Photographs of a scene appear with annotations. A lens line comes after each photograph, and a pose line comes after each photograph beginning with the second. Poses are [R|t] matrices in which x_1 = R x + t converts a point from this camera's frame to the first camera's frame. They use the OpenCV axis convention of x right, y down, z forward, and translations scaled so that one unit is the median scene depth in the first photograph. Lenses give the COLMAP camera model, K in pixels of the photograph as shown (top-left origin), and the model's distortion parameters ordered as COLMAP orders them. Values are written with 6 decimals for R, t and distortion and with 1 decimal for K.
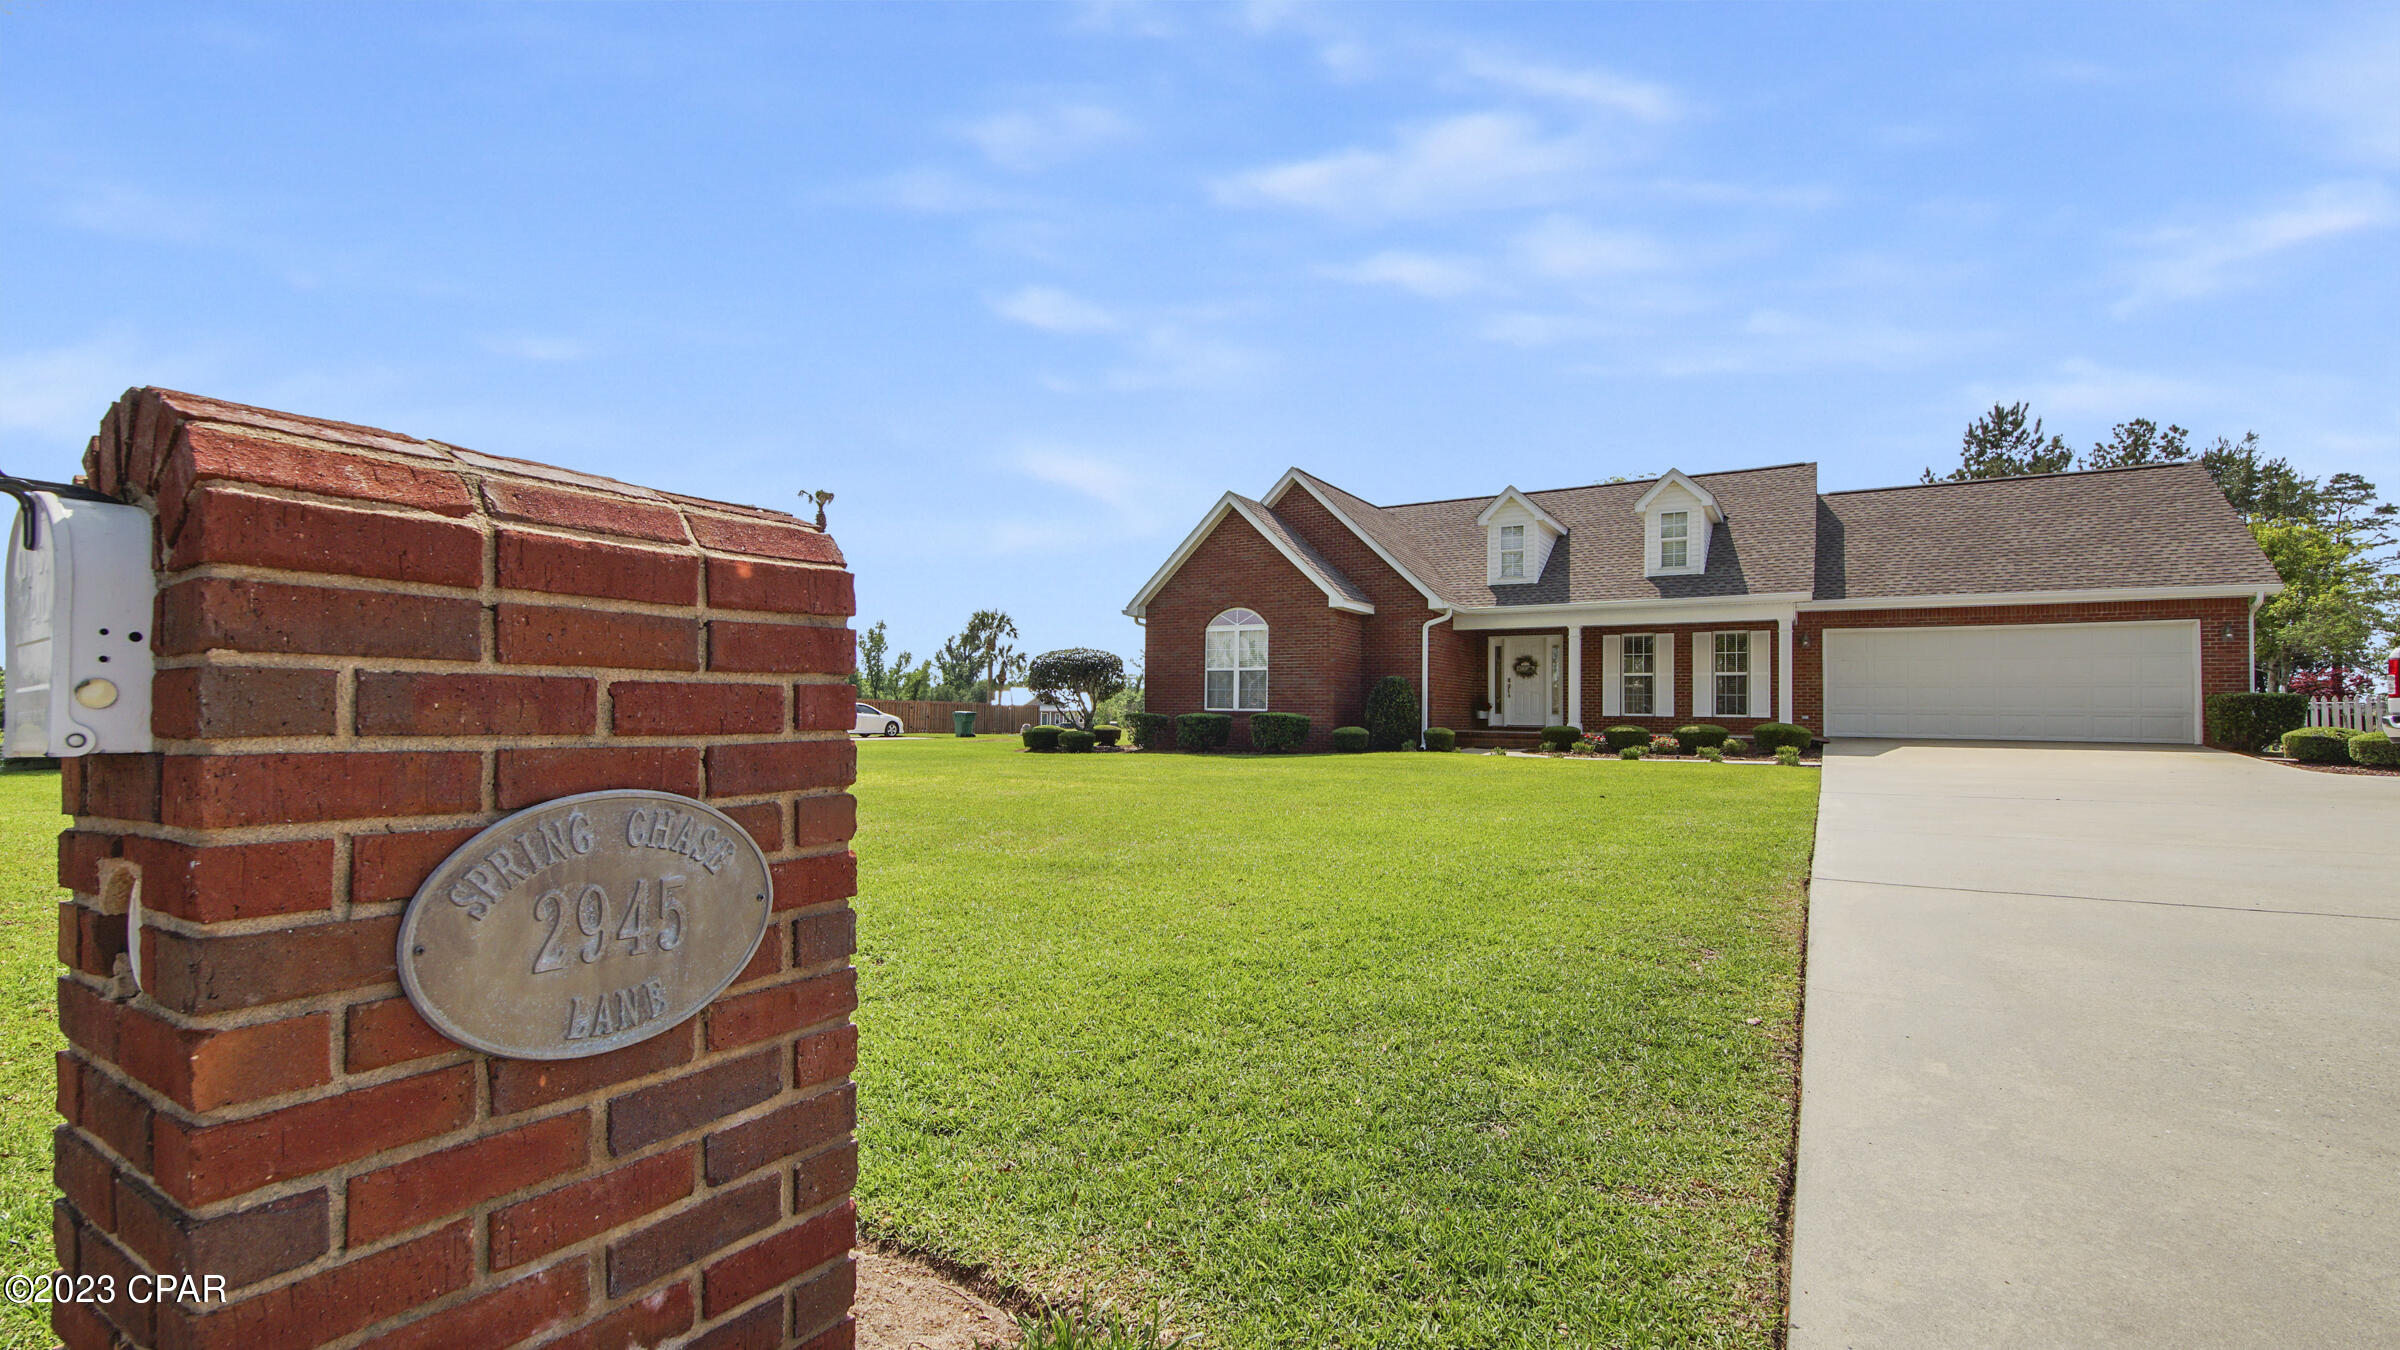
lens RADIAL K [[1035.9, 0, 1195.4], [0, 1035.9, 656.1], [0, 0, 1]] dist [0.002022, -0.013285]
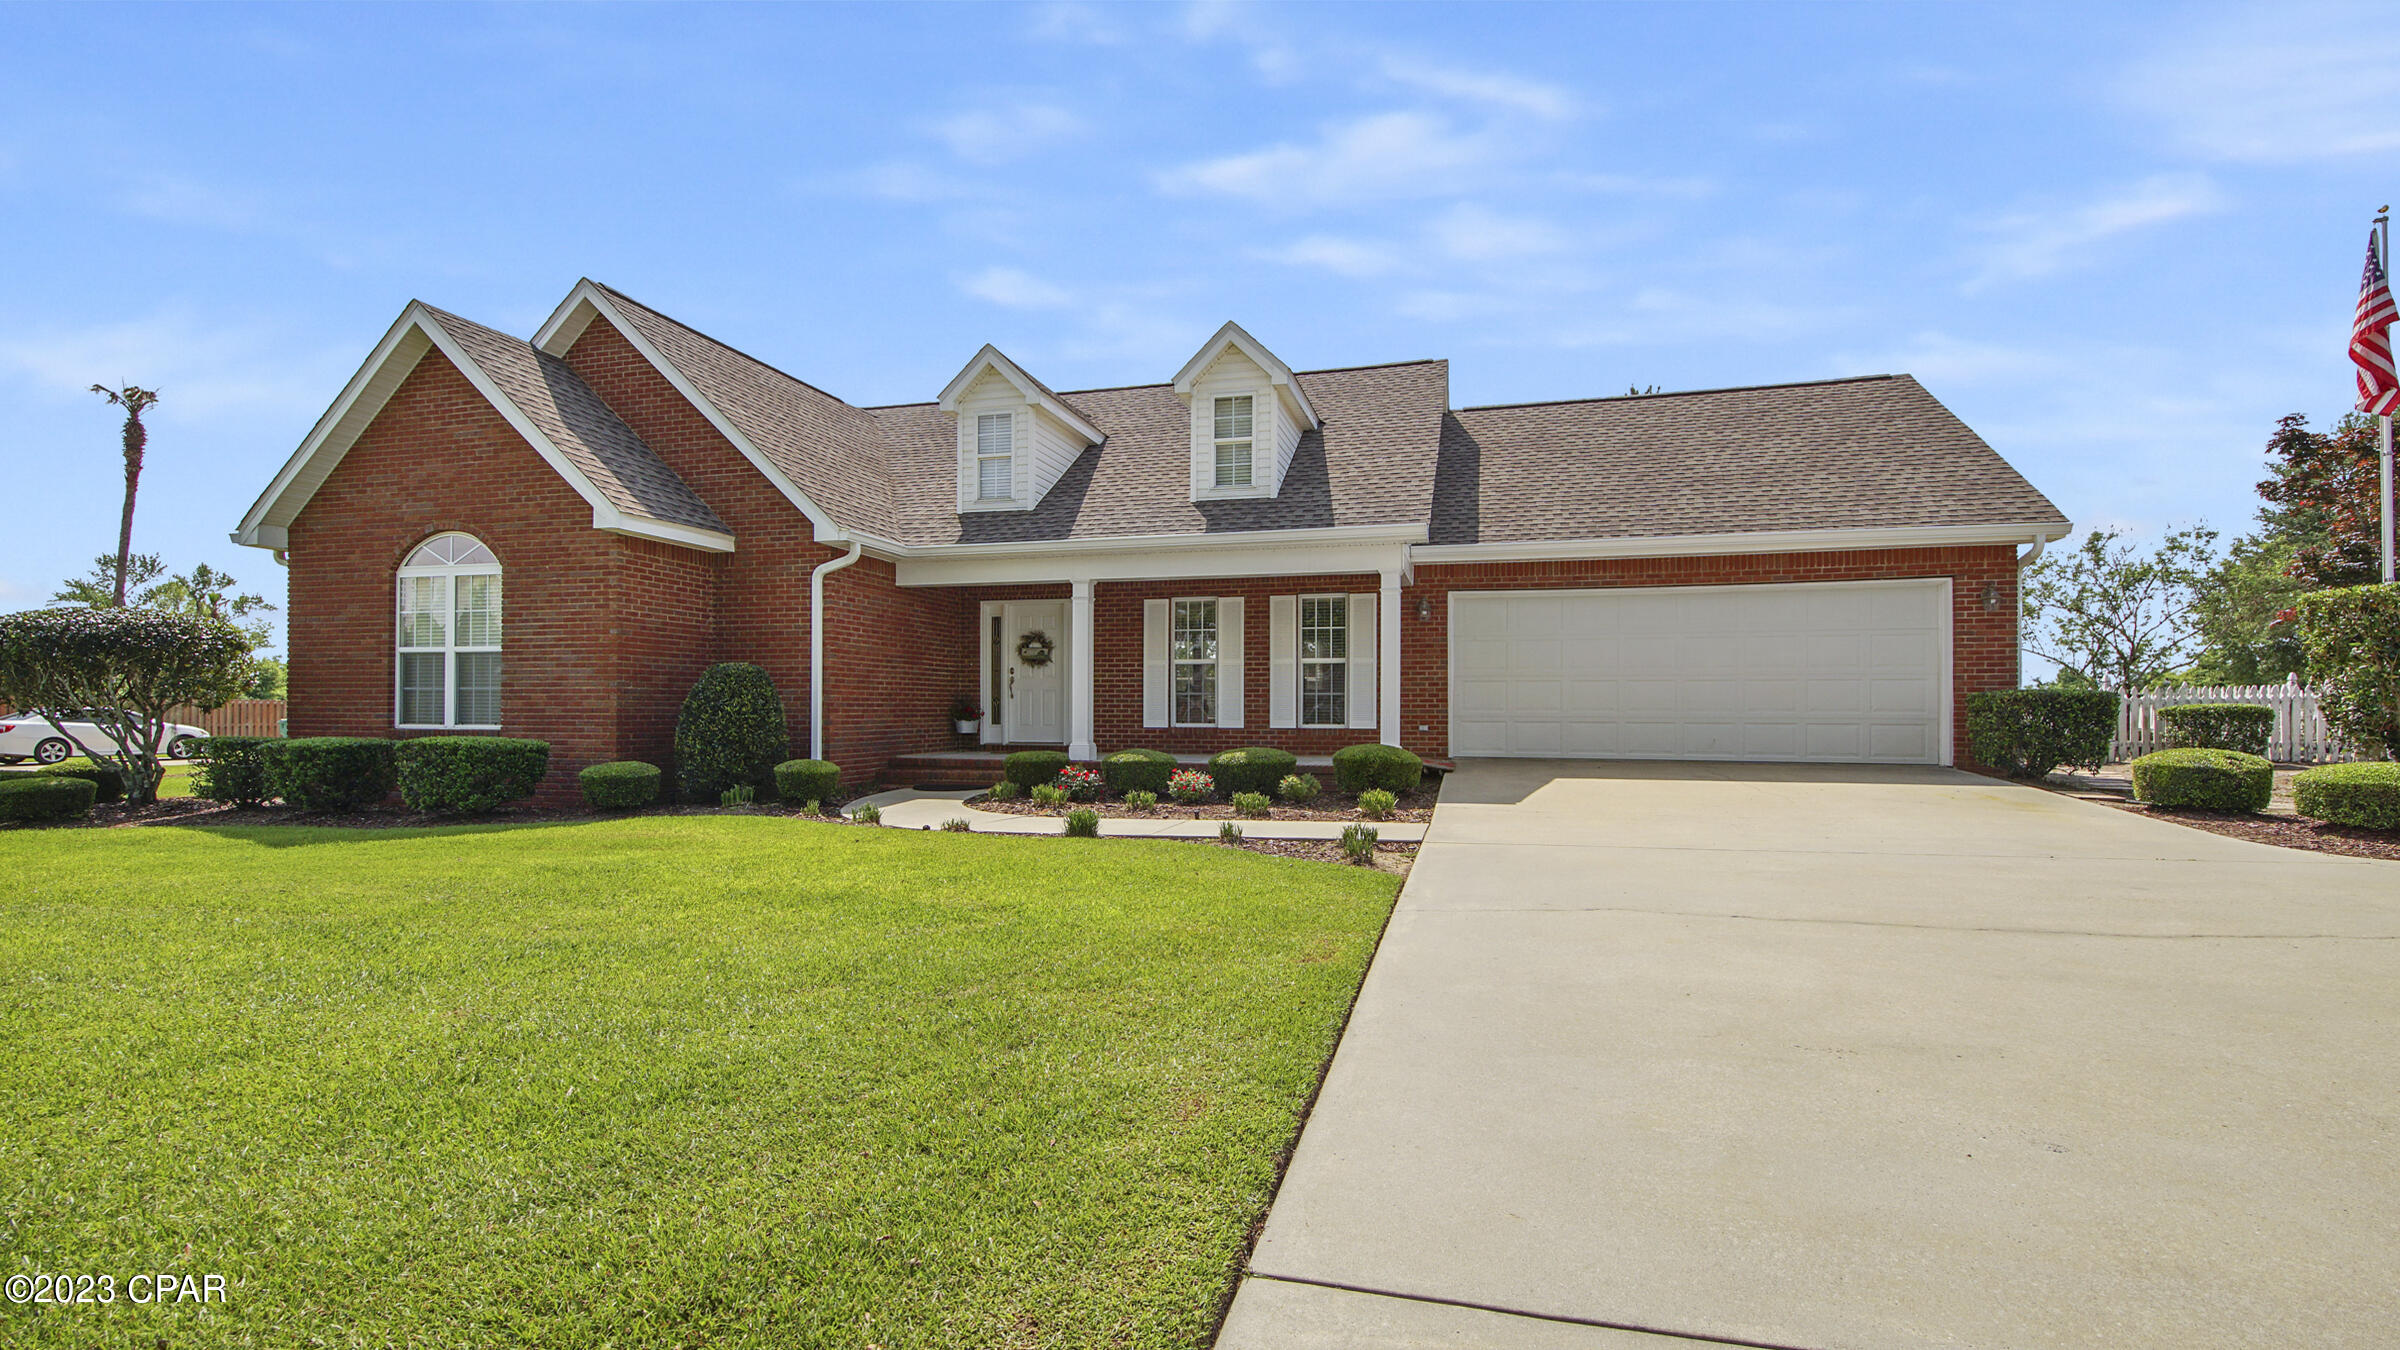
lens RADIAL K [[1118.1, 0, 1195.4], [0, 1118.1, 636.2], [0, 0, 1]] dist [0.013182, -0.015550]
pose [[0.955866, 0.008539, 0.293680, 0.238368], [-0.005675, 0.999928, -0.010605, 0.009875], [-0.293749, 0.008470, 0.955845, 0.360443]]
